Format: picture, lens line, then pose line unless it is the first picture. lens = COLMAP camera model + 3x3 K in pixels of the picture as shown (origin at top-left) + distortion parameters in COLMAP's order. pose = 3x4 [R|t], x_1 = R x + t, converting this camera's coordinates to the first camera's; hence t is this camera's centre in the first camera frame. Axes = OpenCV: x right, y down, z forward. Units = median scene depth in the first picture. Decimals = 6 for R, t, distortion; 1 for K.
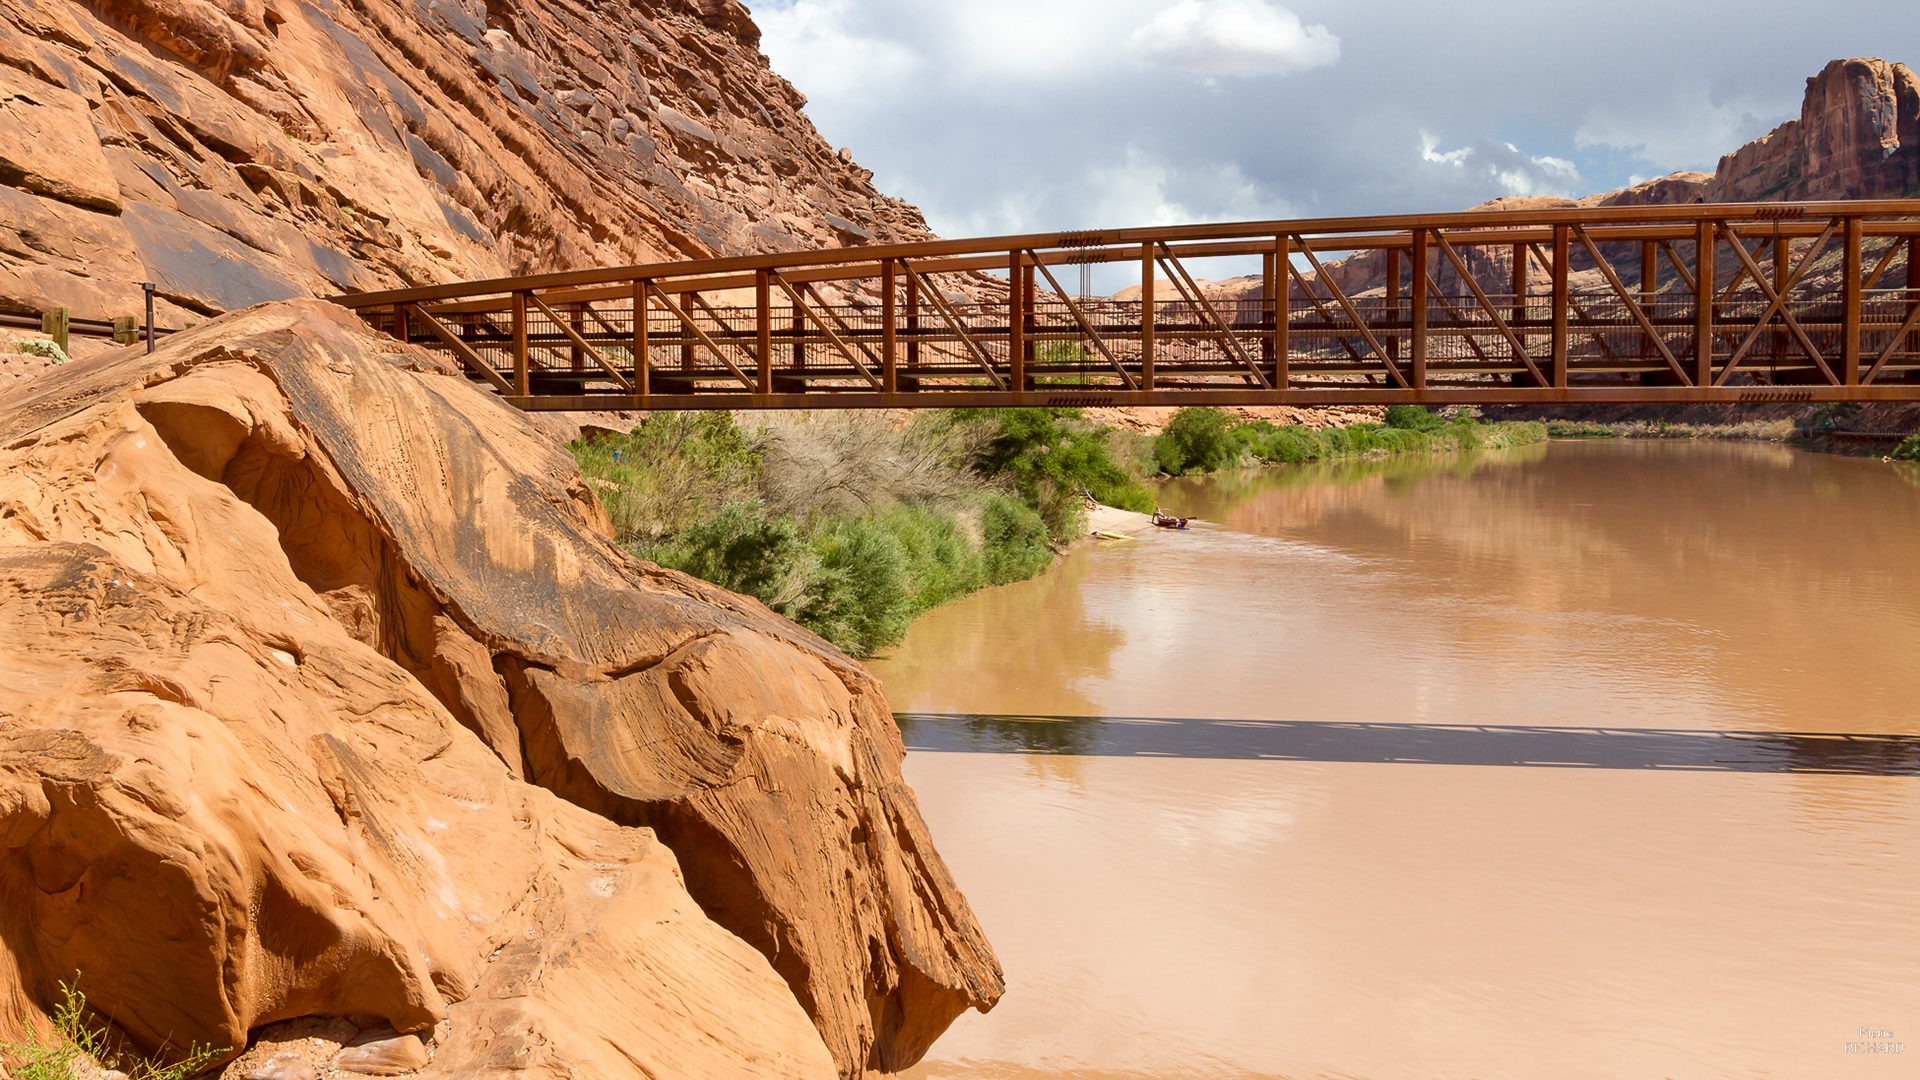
lens RADIAL K [[1692.0, 0, 959.2], [0, 1692.0, 539.8], [0, 0, 1]] dist [0.006750, -0.003818]
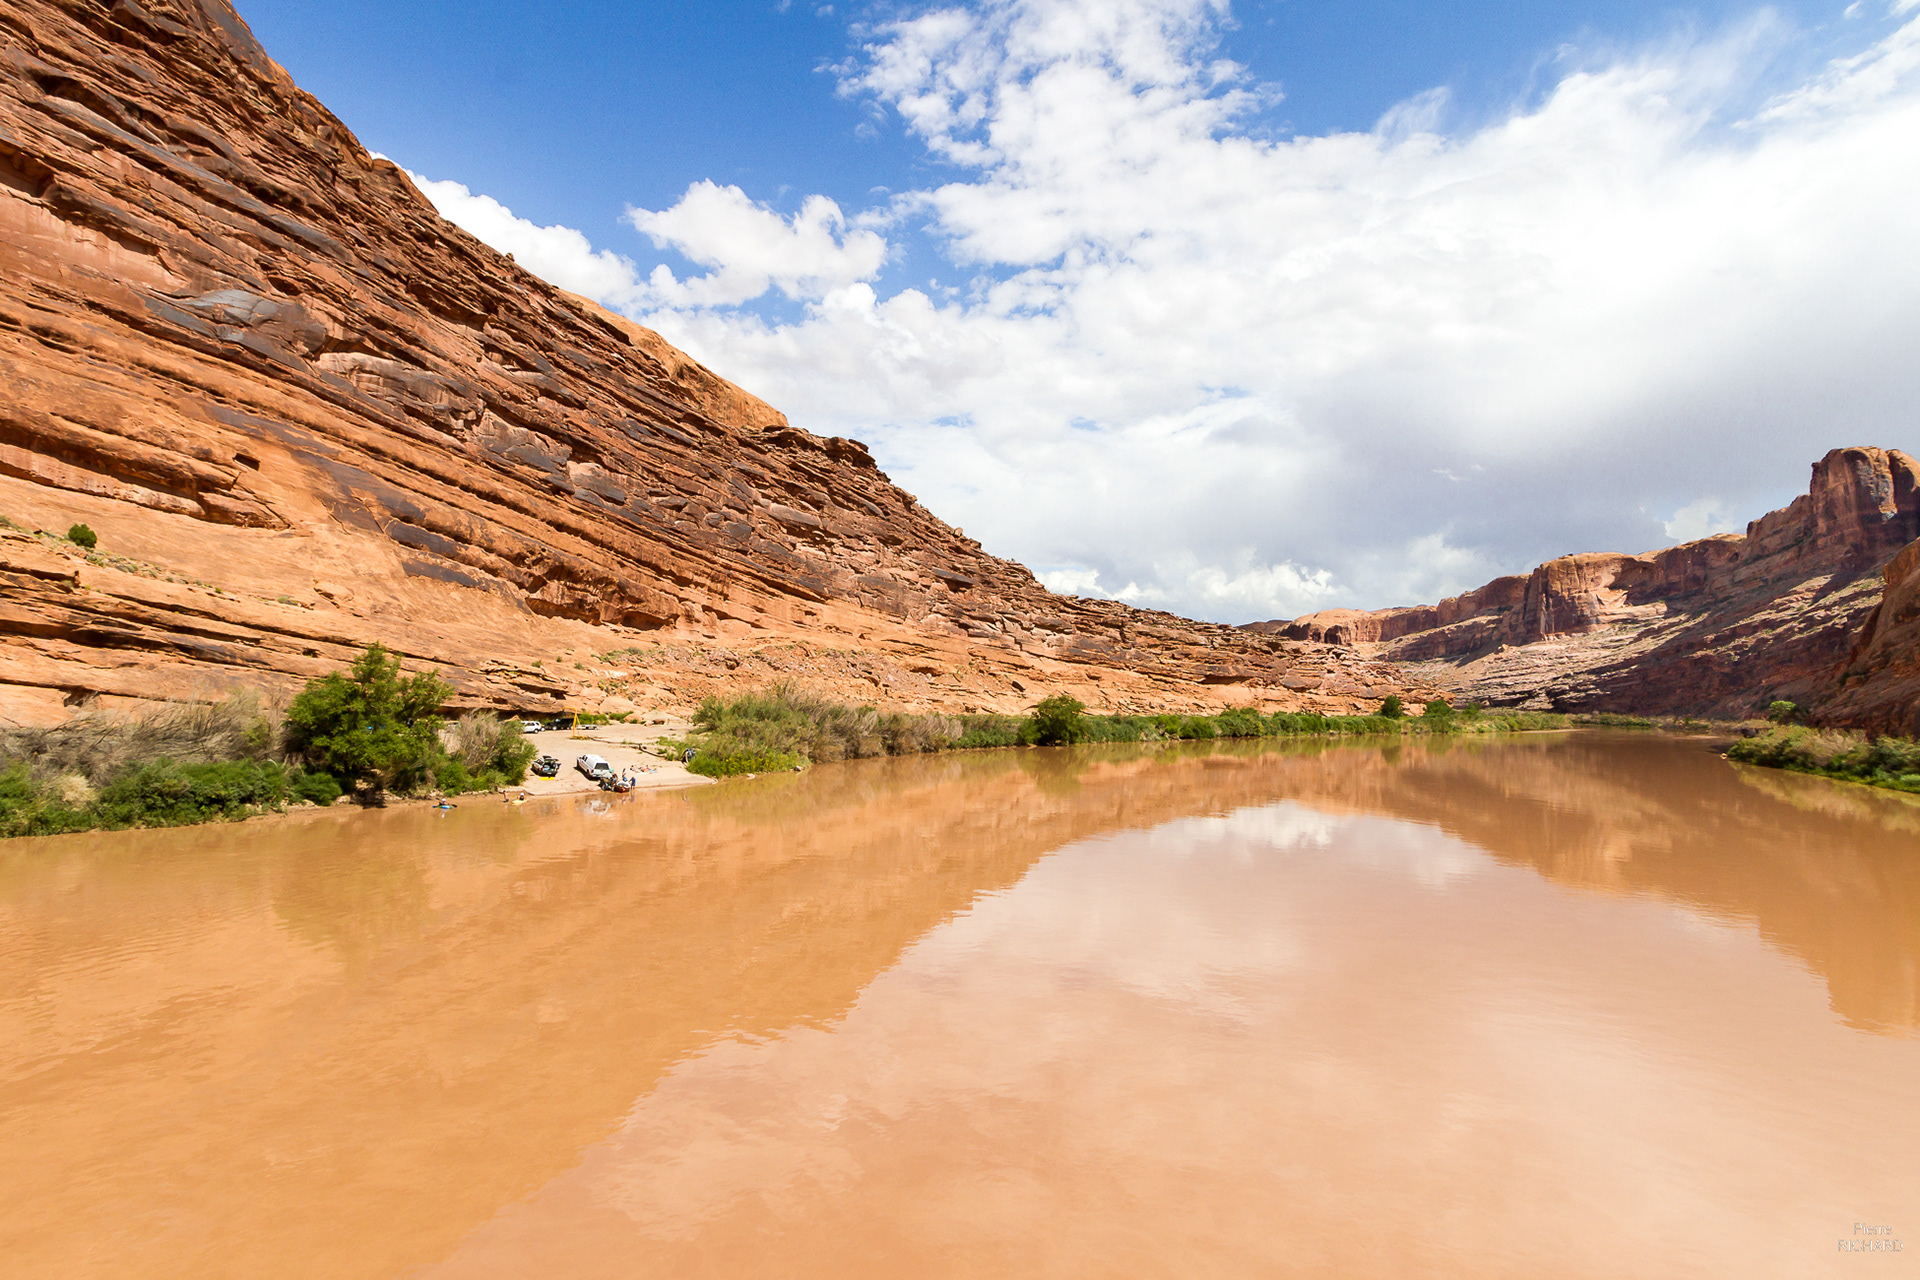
lens RADIAL K [[1039.8, 0, 960.9], [0, 1039.8, 637.8], [0, 0, 1]] dist [0.007672, -0.000198]
pose [[0.954263, 0.012798, -0.298693, 0.249783], [-0.049786, 0.991936, -0.116555, -0.016552], [0.294792, 0.126095, 0.947205, 0.095392]]
